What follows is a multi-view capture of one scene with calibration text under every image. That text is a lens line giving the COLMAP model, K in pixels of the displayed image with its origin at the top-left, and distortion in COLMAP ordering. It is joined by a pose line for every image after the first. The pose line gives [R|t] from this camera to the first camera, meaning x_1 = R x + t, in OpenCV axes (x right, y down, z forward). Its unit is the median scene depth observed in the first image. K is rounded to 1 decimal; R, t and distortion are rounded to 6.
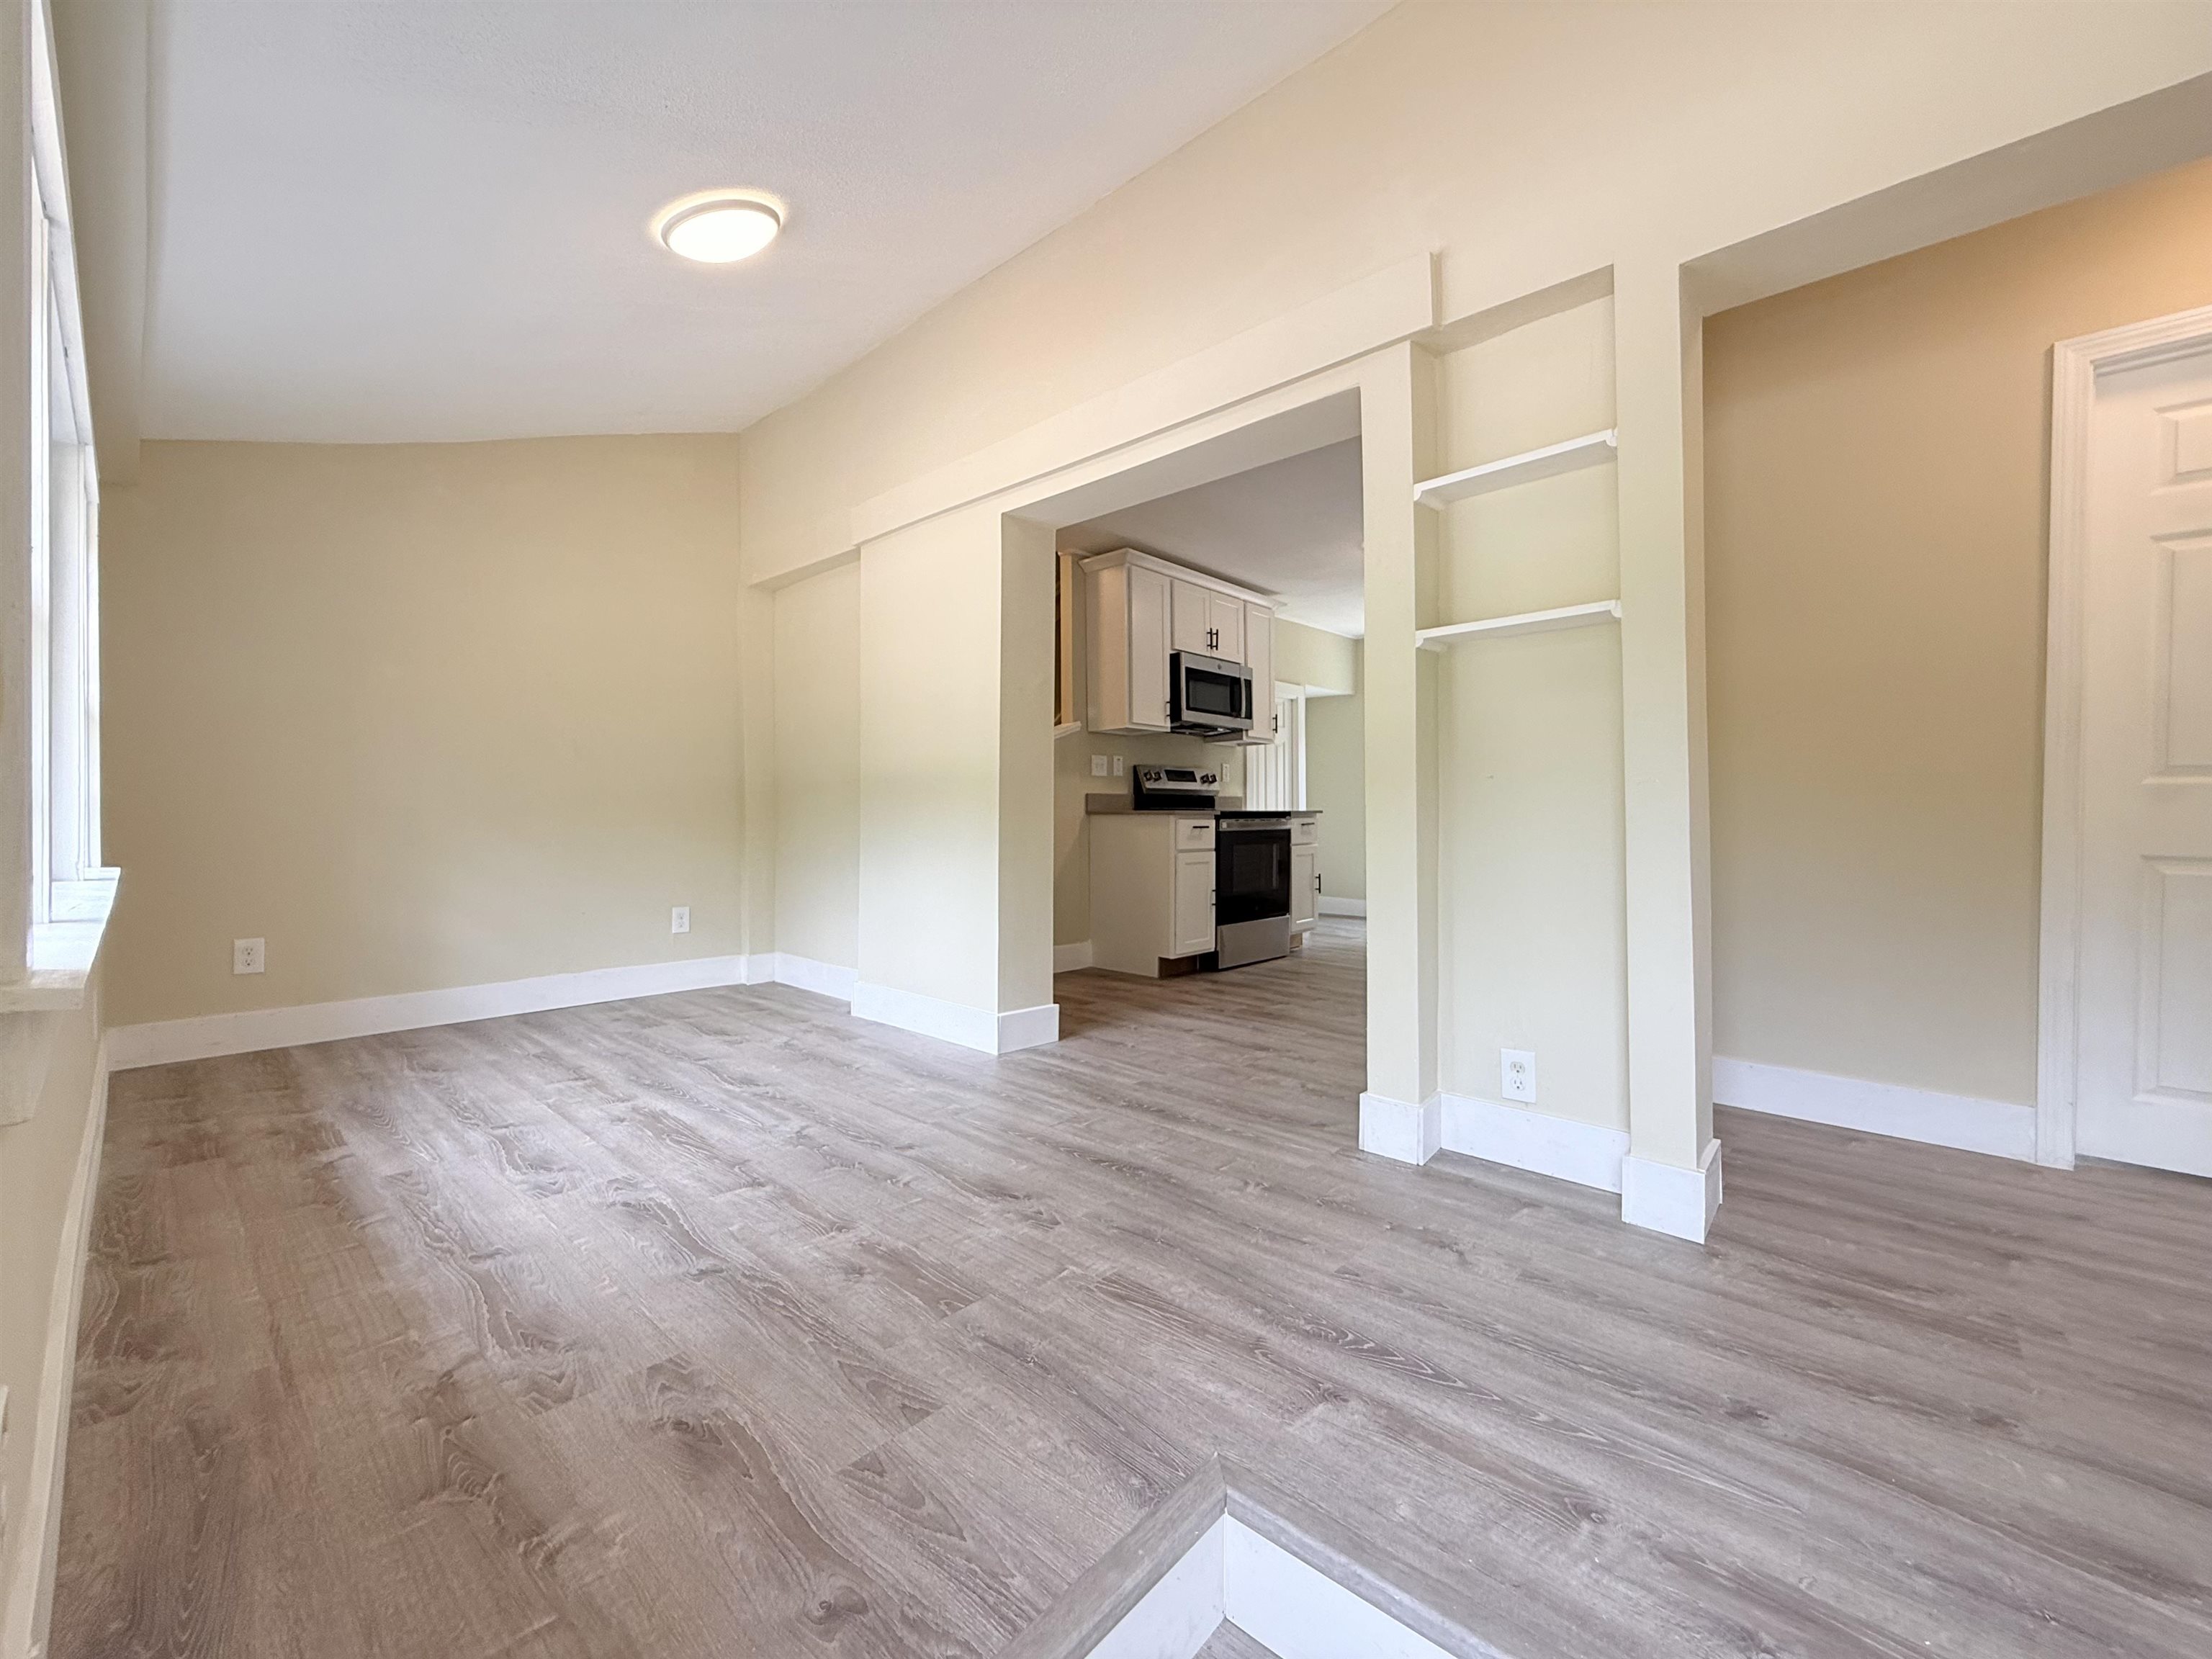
lens RADIAL K [[882.9, 0, 1106.4], [0, 882.9, 811.3], [0, 0, 1]] dist [0.000142, 0.000049]
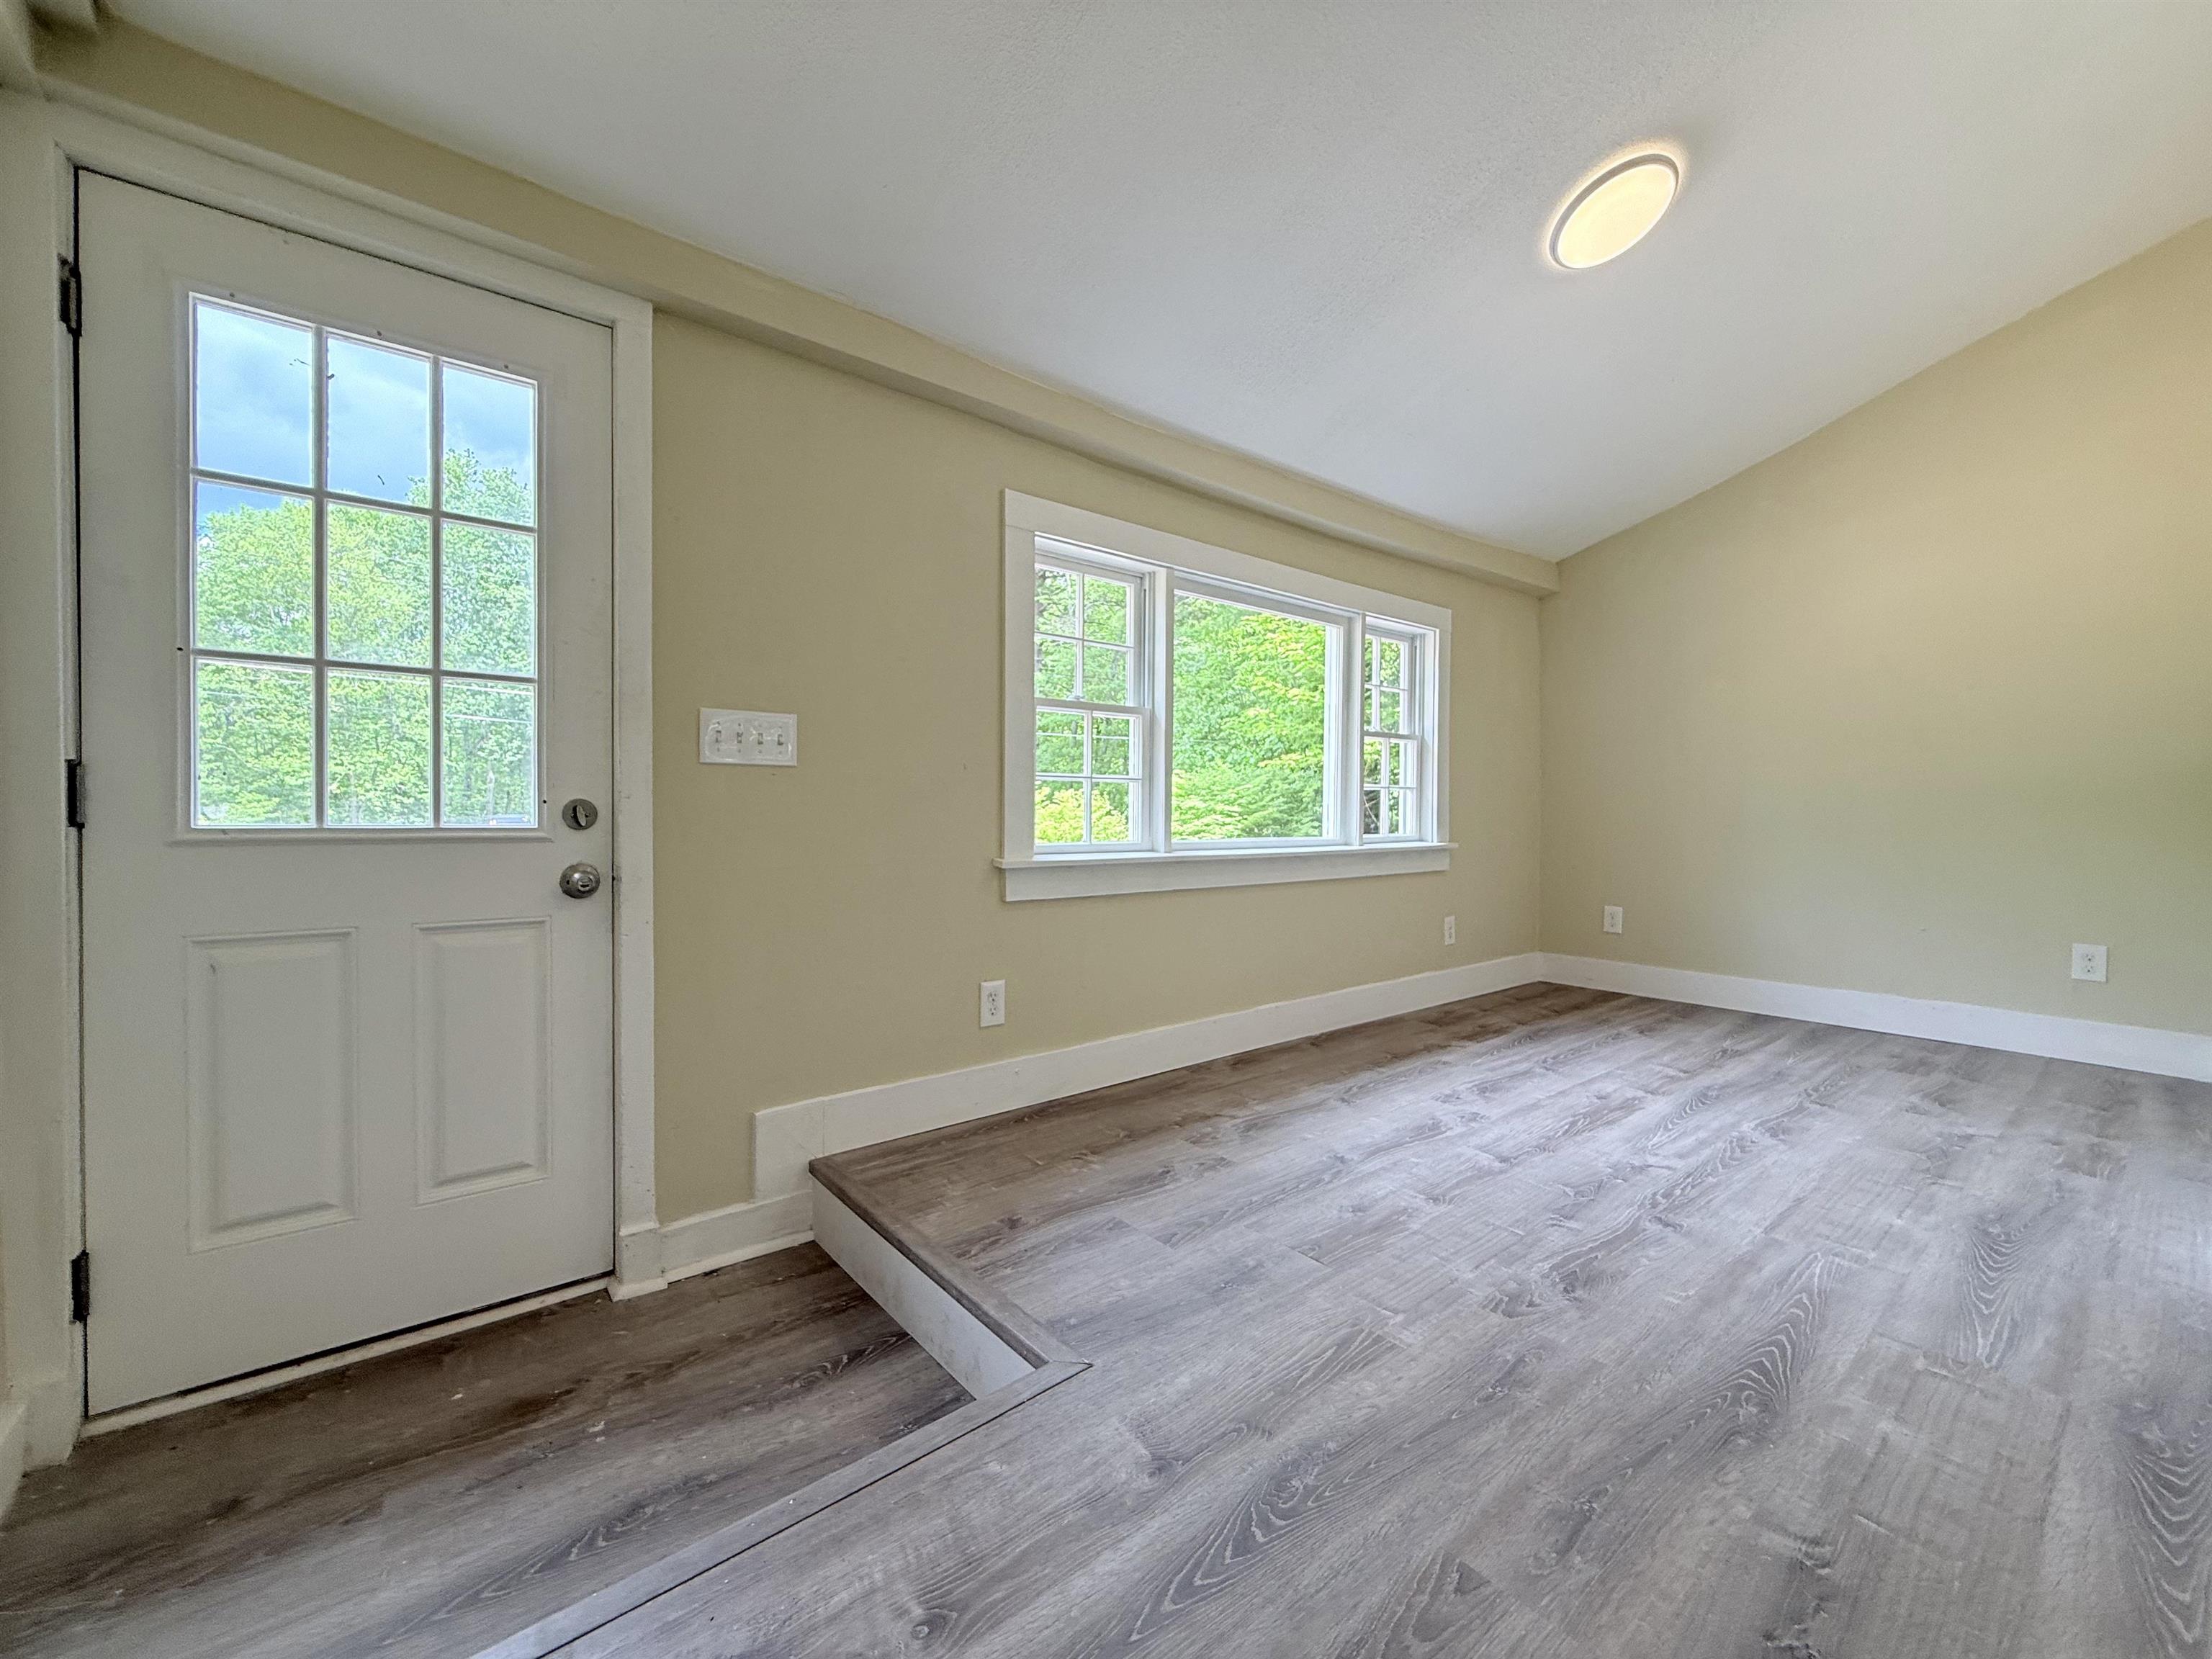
lens RADIAL K [[882.9, 0, 1096.2], [0, 882.9, 823.0], [0, 0, 1]] dist [0.000142, 0.000049]
pose [[-0.161030, 0.007634, -0.986920, 0.718692], [-0.000565, 0.999969, 0.007827, 0.013144], [0.986949, 0.001818, -0.161020, 0.689838]]
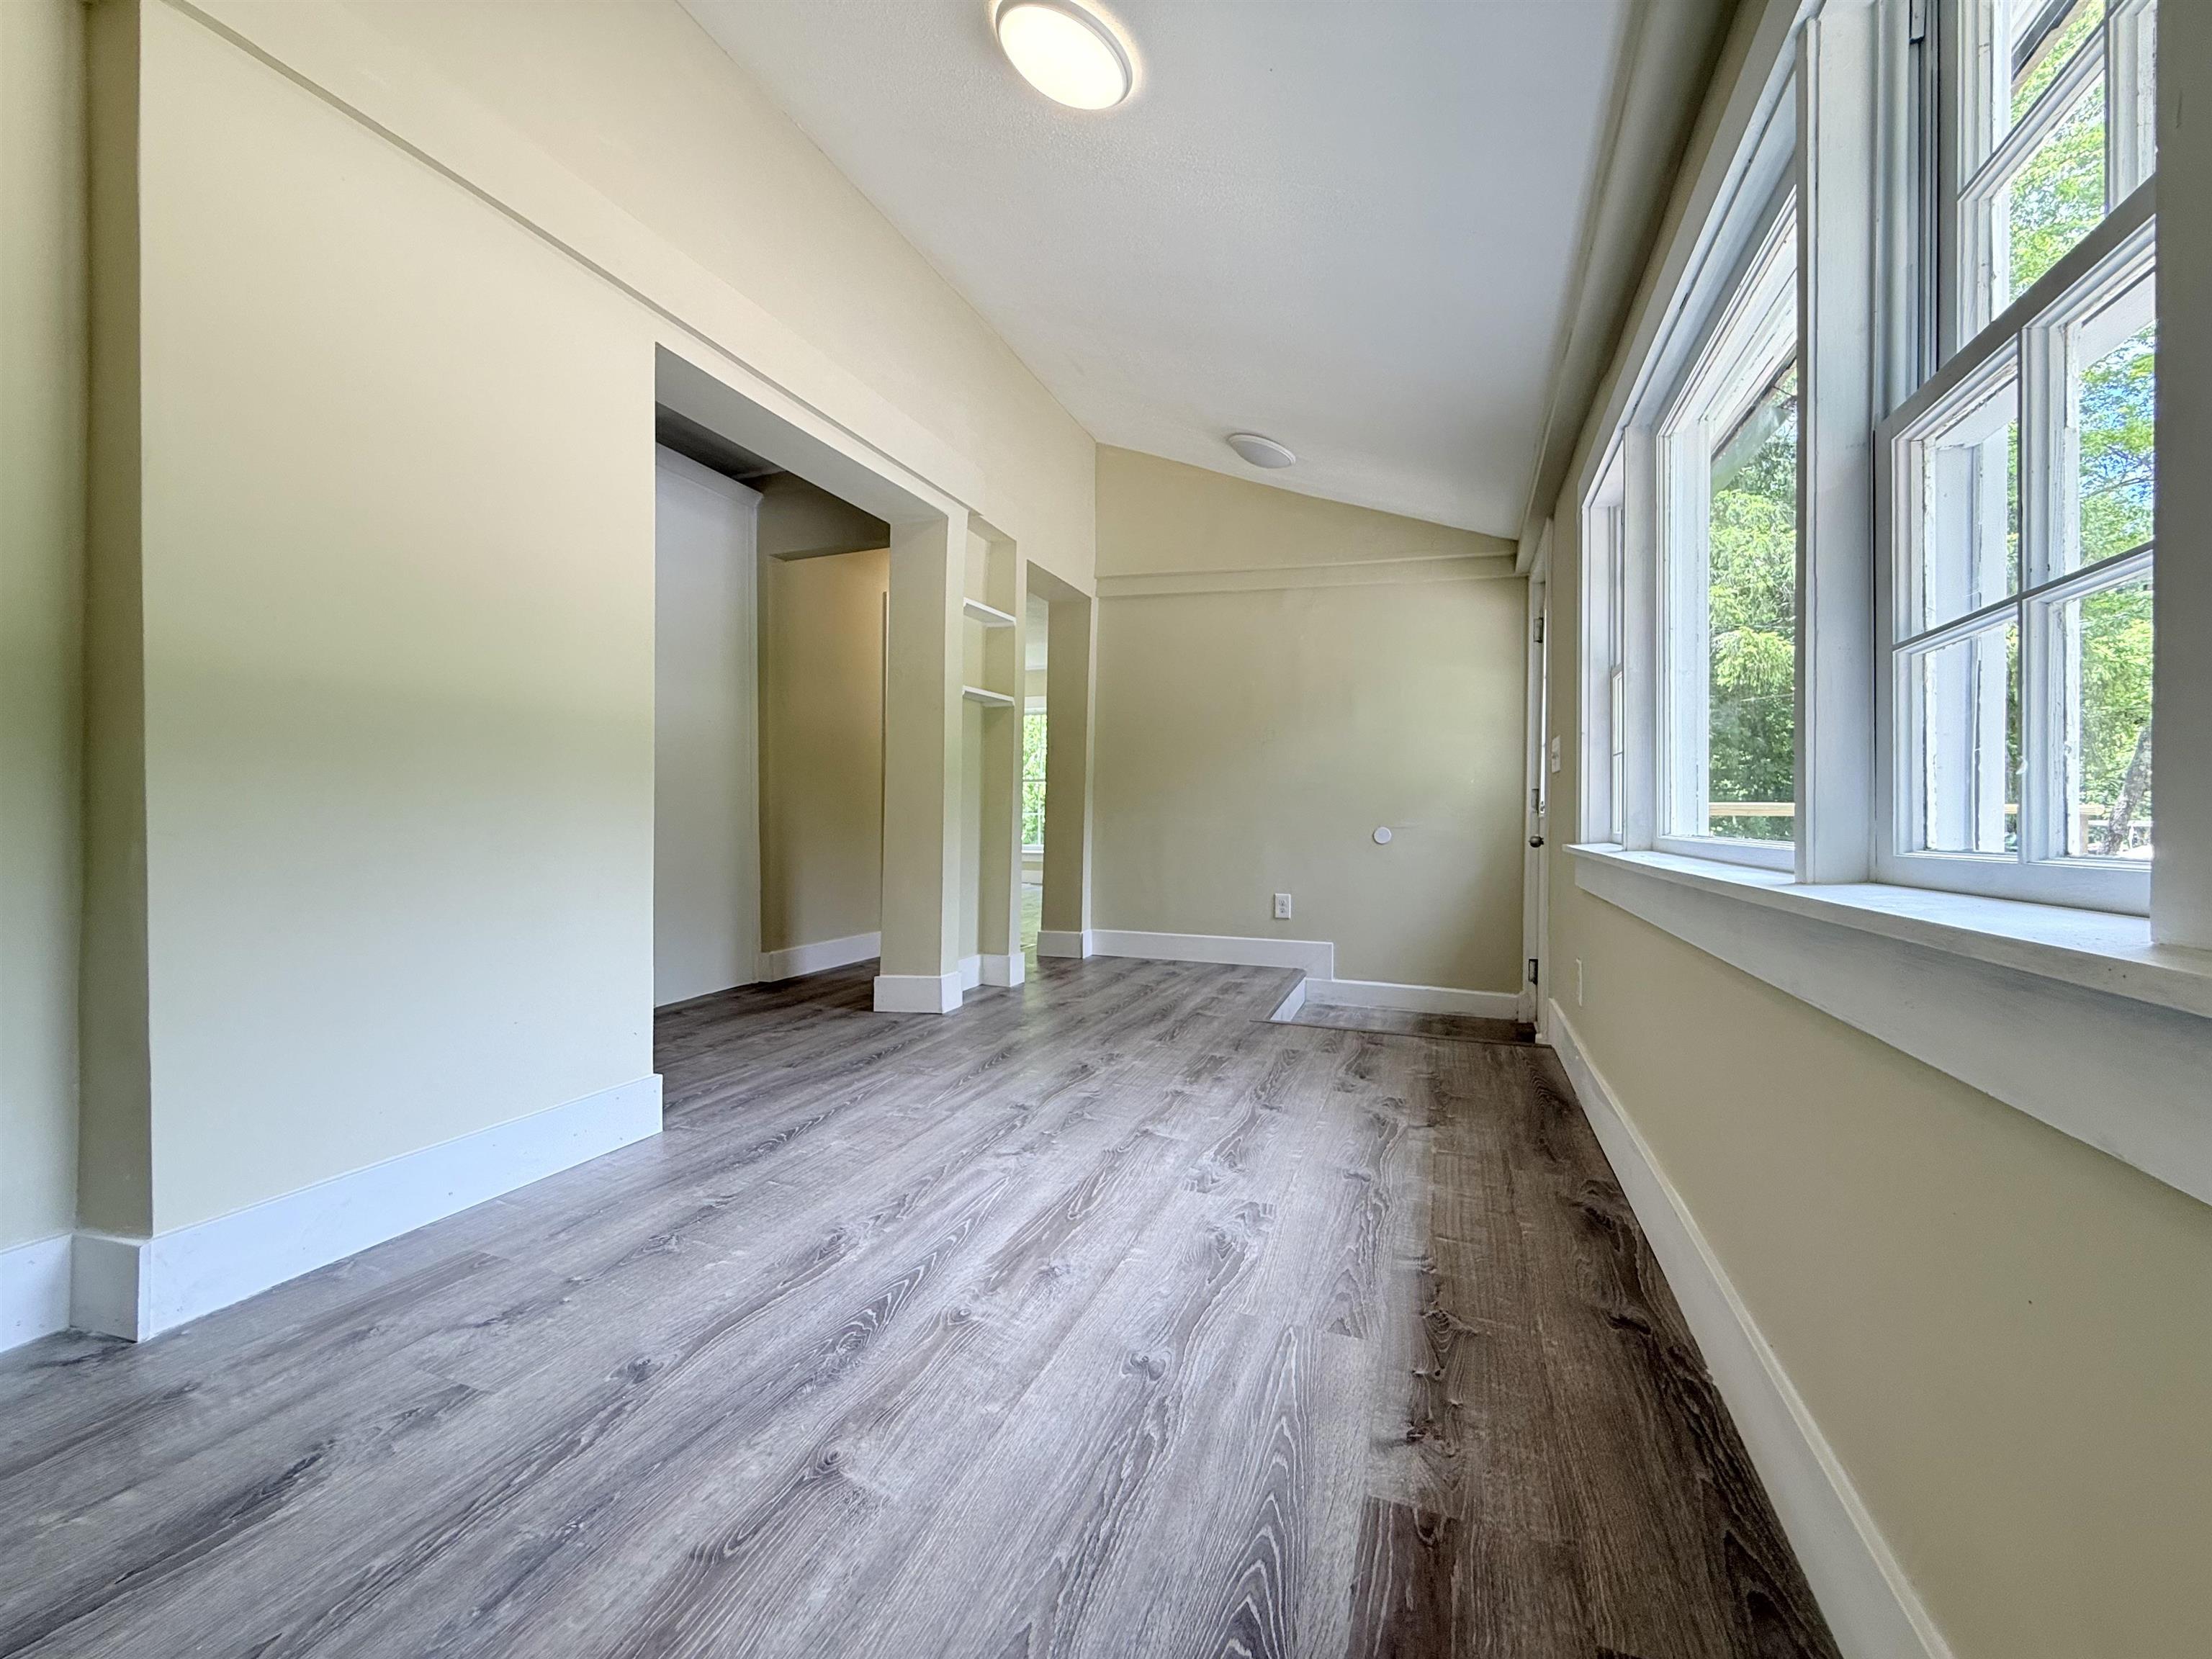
lens RADIAL K [[882.9, 0, 1097.9], [0, 882.9, 815.8], [0, 0, 1]] dist [0.000142, 0.000049]
pose [[-0.354615, -0.004794, 0.935000, -1.367777], [-0.011782, 0.999930, 0.000658, 0.040685], [-0.934938, -0.010782, -0.354647, 1.436020]]
